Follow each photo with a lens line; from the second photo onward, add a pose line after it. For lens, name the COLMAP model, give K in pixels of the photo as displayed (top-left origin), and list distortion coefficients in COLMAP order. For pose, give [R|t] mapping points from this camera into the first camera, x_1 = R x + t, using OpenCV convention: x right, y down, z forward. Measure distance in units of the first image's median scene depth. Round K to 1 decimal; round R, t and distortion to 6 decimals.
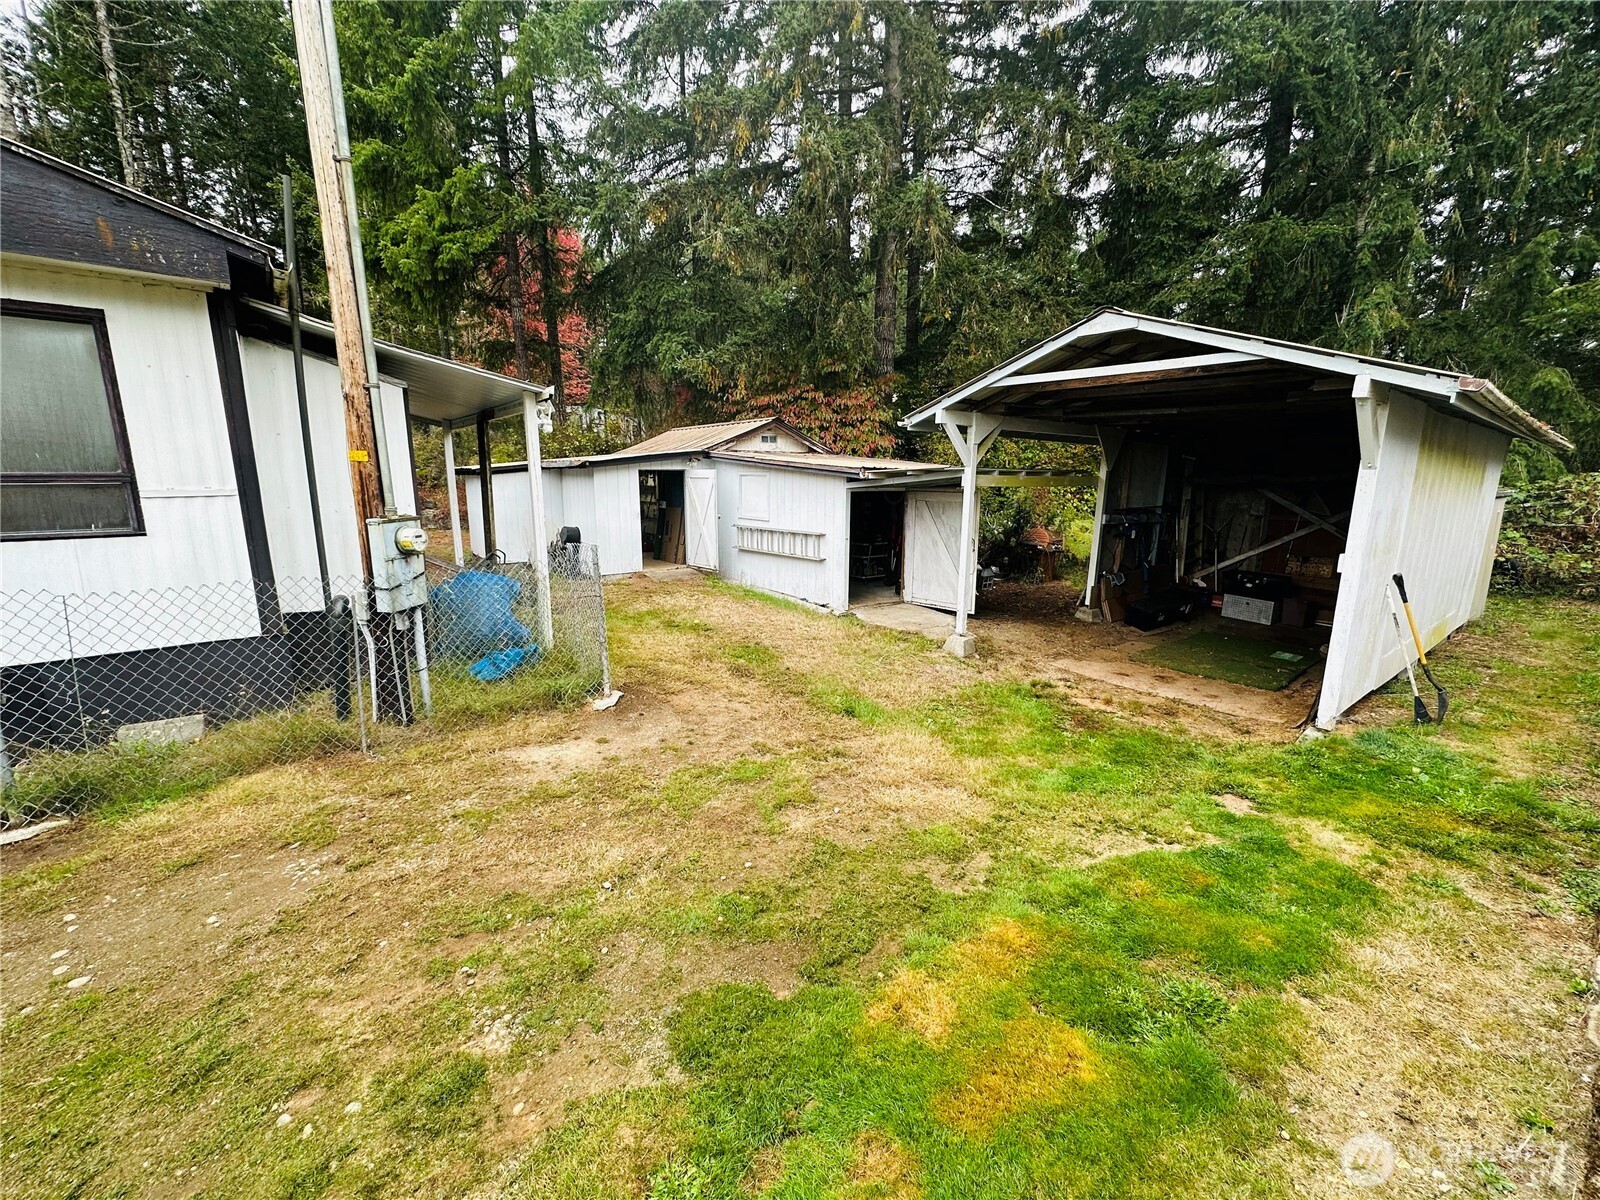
lens RADIAL K [[637.4, 0, 800.0], [0, 637.4, 600.0], [0, 0, 1]] dist [-0.002591, 0.000236]
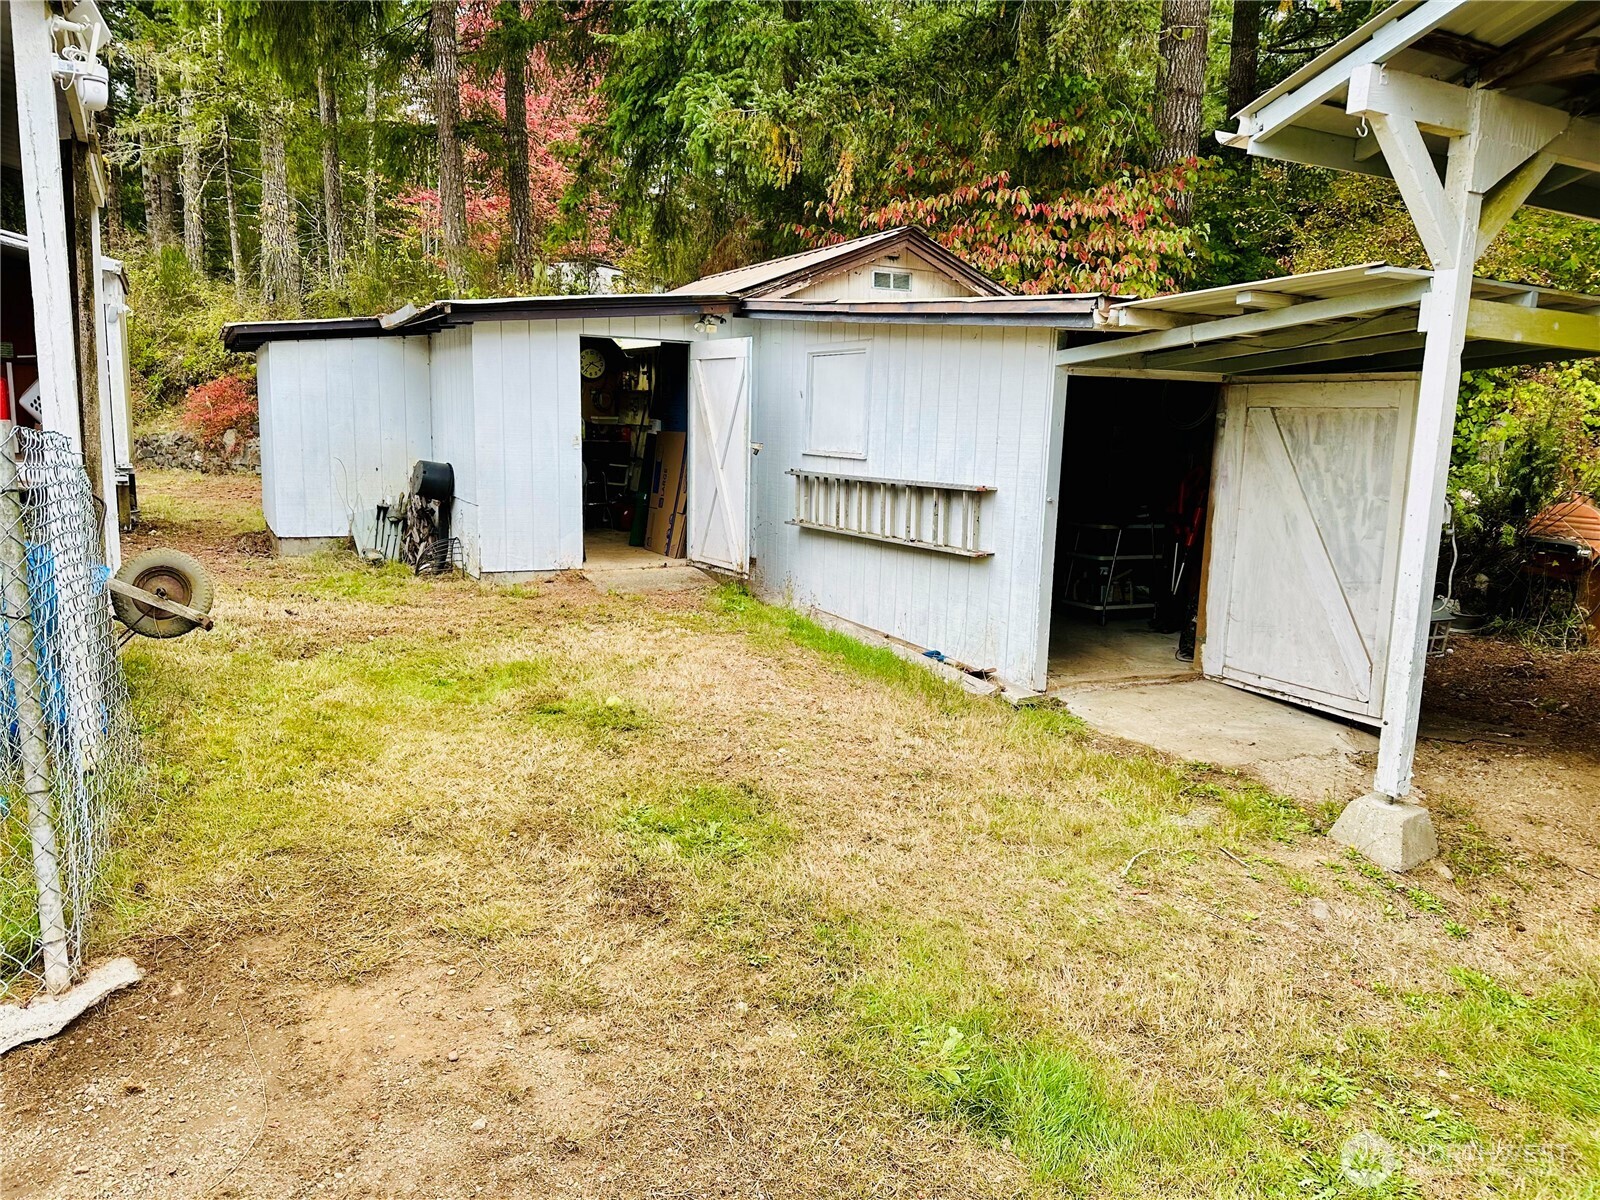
lens RADIAL K [[1125.5, 0, 800.0], [0, 1125.5, 600.0], [0, 0, 1]] dist [0.077618, -0.105002]
pose [[0.984124, 0.049914, -0.170319, 0.058493], [-0.056075, 0.997928, -0.031550, -0.011545], [0.168392, 0.040600, 0.984884, 0.423289]]
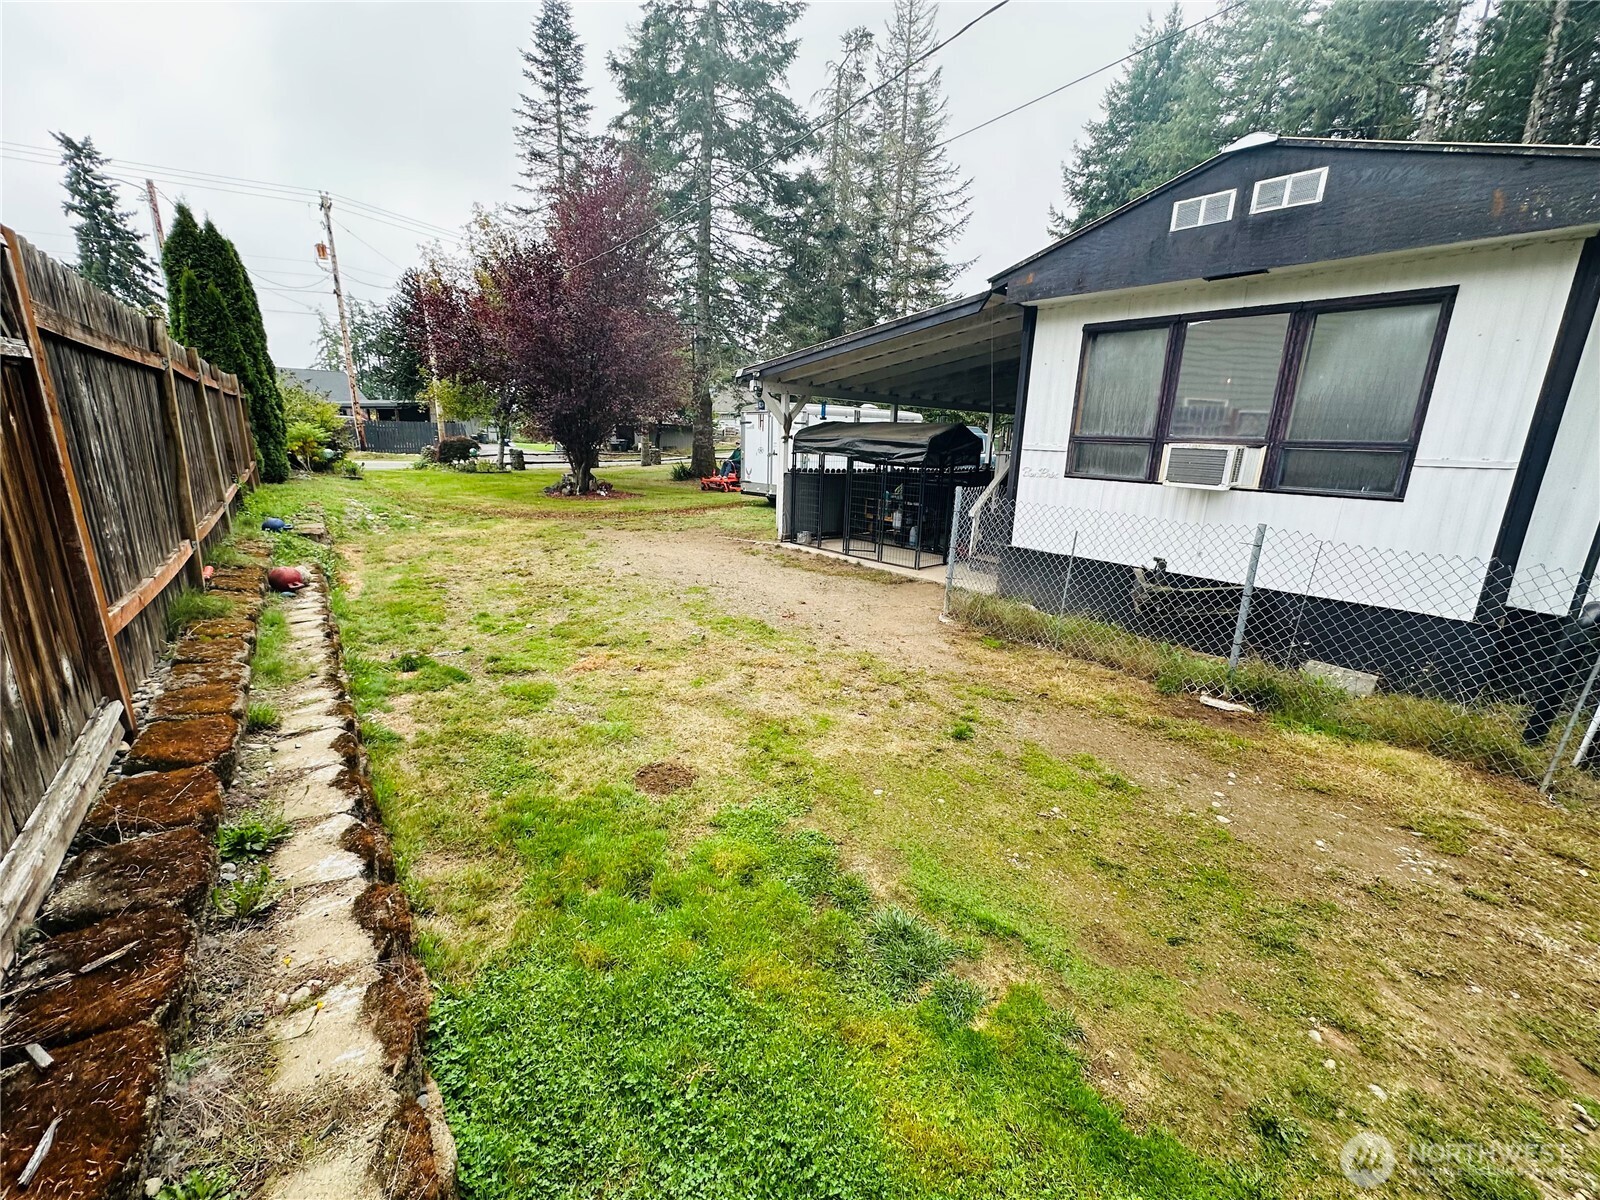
lens RADIAL K [[637.4, 0, 800.0], [0, 637.4, 600.0], [0, 0, 1]] dist [-0.002591, 0.000236]
pose [[0.033456, 0.248835, -0.967968, 0.003945], [-0.220462, 0.946491, 0.235694, 0.015084], [0.974822, 0.205515, 0.086524, -0.023846]]
